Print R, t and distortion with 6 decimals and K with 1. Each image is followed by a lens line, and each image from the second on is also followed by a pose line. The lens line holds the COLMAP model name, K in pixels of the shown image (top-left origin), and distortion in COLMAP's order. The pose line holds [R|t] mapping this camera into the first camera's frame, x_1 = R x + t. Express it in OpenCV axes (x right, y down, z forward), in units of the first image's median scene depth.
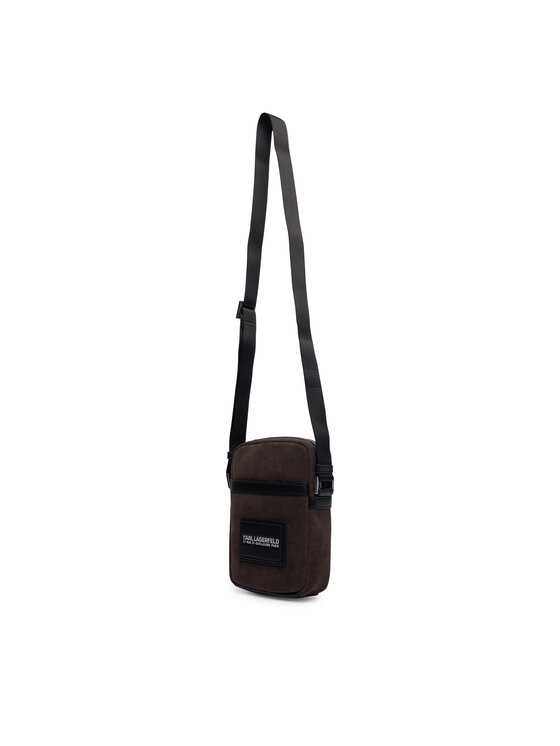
lens RADIAL K [[629.2, 0, 278.7], [0, 629.2, 372.1], [0, 0, 1]] dist [0.006294, 0.001106]
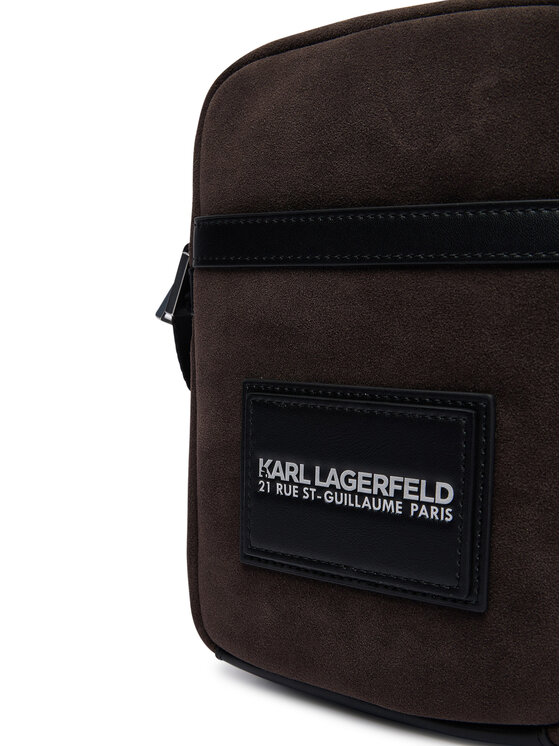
lens RADIAL K [[985.8, 0, 279.3], [0, 985.8, 377.7], [0, 0, 1]] dist [-0.029006, 0.000000]
pose [[0.997887, -0.003041, 0.064909, -0.073143], [-0.010857, 0.977060, 0.212689, 0.162189], [-0.064067, -0.212945, 0.974962, 0.685165]]
